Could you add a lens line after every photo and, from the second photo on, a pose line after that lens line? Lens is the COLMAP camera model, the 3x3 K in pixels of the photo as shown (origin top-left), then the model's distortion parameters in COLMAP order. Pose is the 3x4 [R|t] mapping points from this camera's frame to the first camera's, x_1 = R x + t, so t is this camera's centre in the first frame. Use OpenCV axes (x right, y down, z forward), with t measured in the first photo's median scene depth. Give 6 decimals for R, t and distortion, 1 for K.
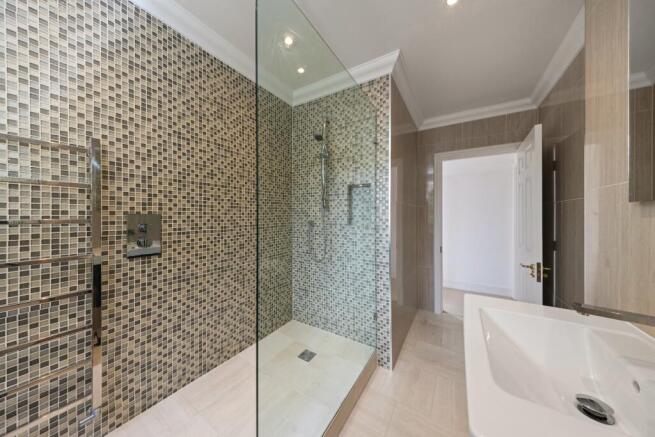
lens RADIAL K [[205.1, 0, 330.5], [0, 205.1, 218.6], [0, 0, 1]] dist [0.001402, -0.000074]
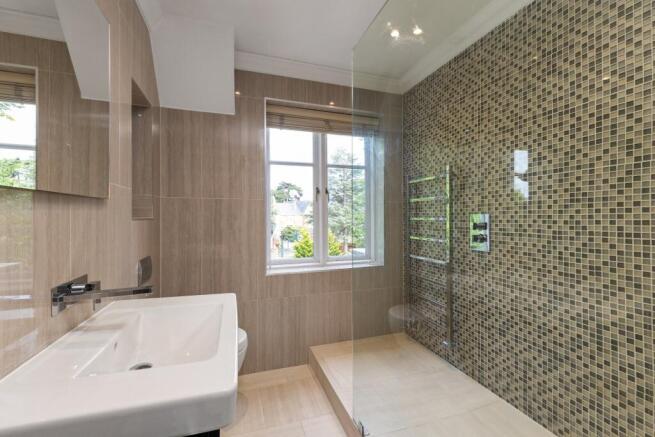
lens RADIAL K [[291.7, 0, 330.0], [0, 291.7, 215.3], [0, 0, 1]] dist [-0.002121, 0.000762]
pose [[-0.639770, 0.002260, -0.768563, 0.690504], [-0.000634, 0.999994, 0.003469, -0.015762], [0.768566, 0.002706, -0.639765, 1.071091]]
